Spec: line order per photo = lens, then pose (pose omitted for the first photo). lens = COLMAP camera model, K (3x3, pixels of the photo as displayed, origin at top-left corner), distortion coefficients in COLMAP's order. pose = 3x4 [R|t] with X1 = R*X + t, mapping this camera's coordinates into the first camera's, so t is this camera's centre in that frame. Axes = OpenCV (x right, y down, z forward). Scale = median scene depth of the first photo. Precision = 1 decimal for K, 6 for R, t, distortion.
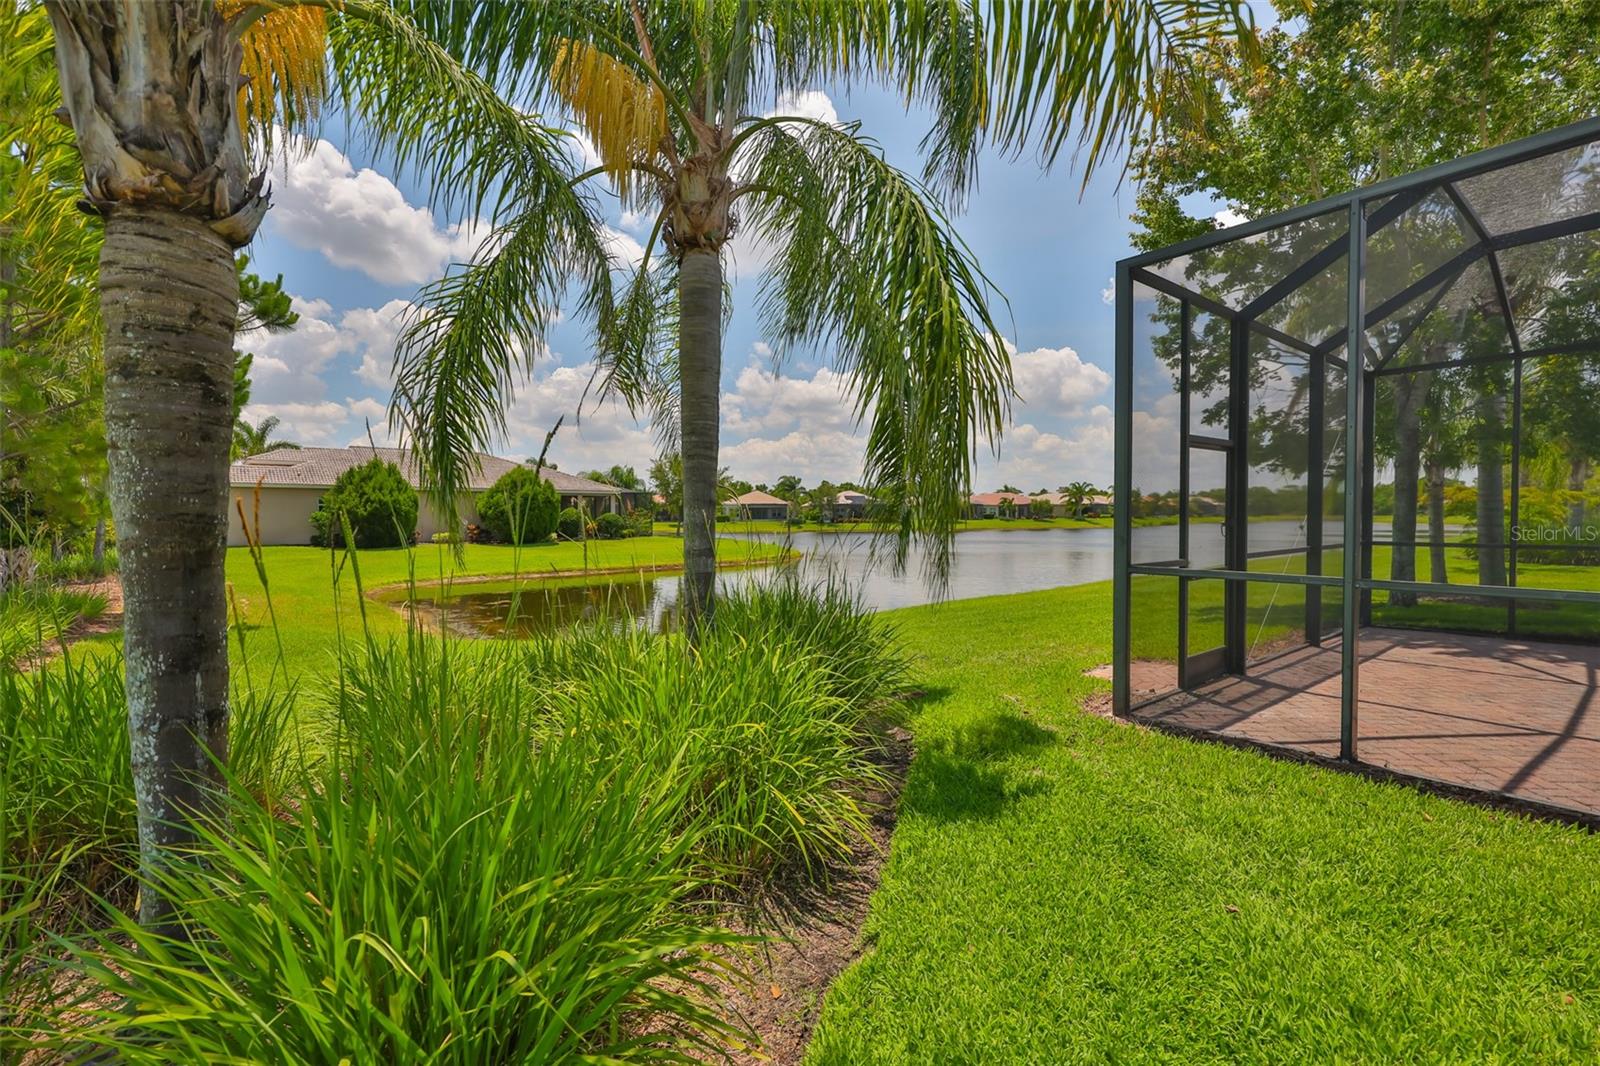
lens RADIAL K [[695.0, 0, 798.3], [0, 695.0, 529.2], [0, 0, 1]] dist [-0.002656, -0.000217]
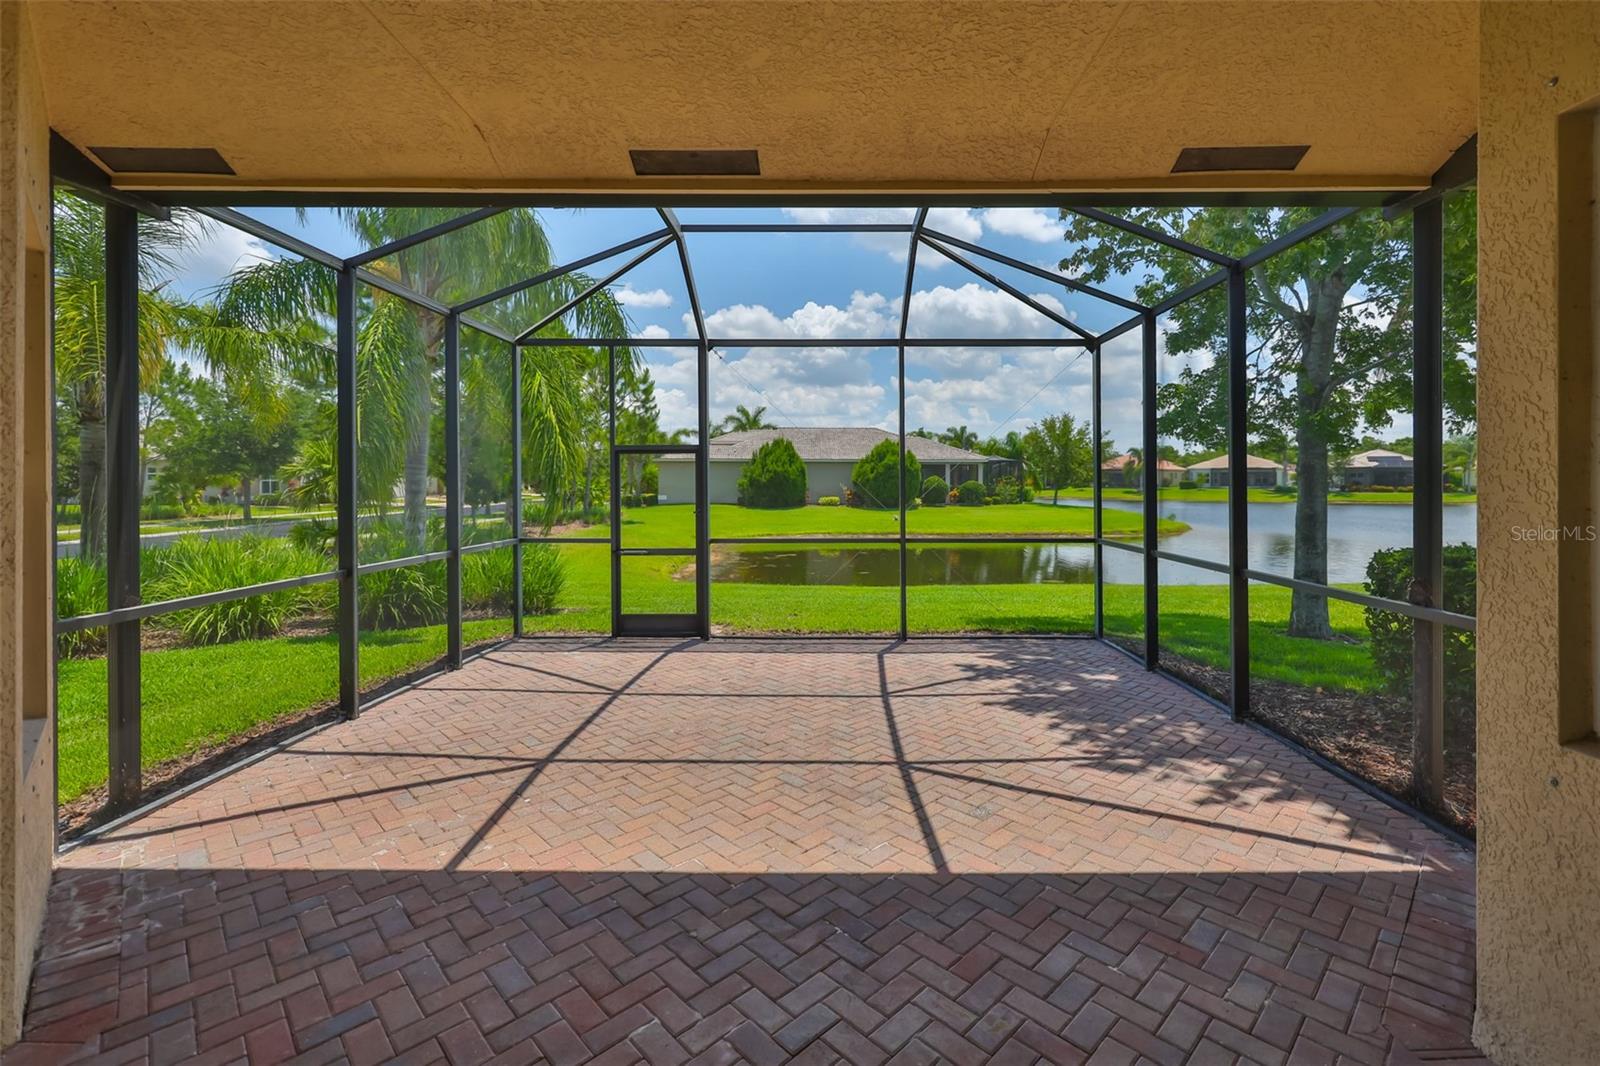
lens RADIAL K [[695.0, 0, 798.3], [0, 695.0, 529.2], [0, 0, 1]] dist [-0.002656, -0.000217]
pose [[0.793070, 0.044160, -0.607527, 0.171940], [-0.013895, 0.998421, 0.054435, -0.003543], [0.608971, -0.034730, 0.792432, 0.011746]]
